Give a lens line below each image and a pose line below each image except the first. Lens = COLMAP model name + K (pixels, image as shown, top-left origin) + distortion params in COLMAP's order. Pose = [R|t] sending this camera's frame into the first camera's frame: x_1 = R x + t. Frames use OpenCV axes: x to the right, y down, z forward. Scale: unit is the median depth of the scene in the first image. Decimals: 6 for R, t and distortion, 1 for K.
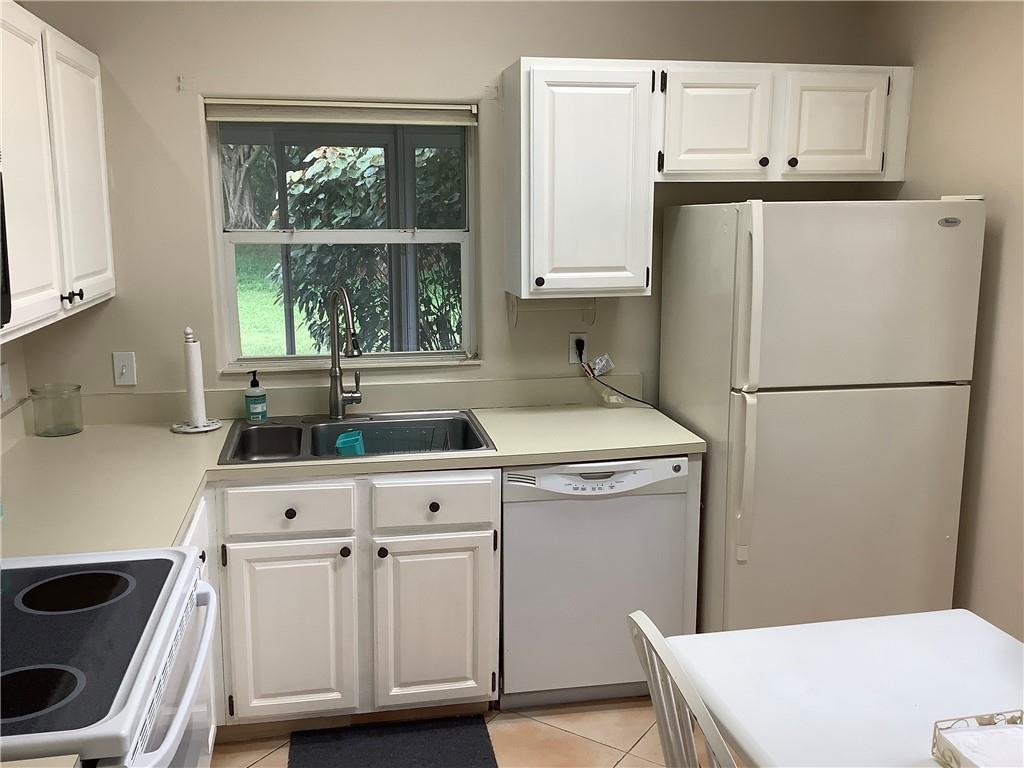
lens RADIAL K [[911.8, 0, 516.5], [0, 911.8, 376.2], [0, 0, 1]] dist [0.106226, -0.174314]
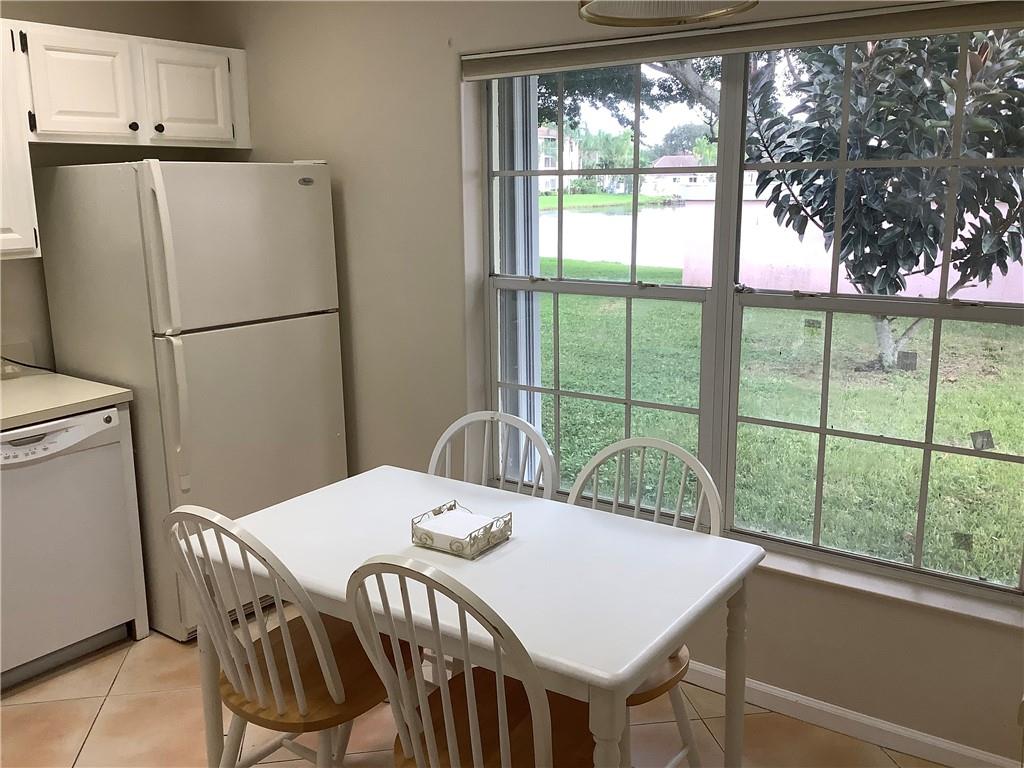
lens RADIAL K [[911.8, 0, 516.5], [0, 911.8, 376.2], [0, 0, 1]] dist [0.106226, -0.174314]
pose [[0.729108, -0.147463, 0.668324, -0.177406], [0.133755, 0.988384, 0.072164, 0.037697], [-0.671202, 0.036777, 0.740362, -0.087304]]
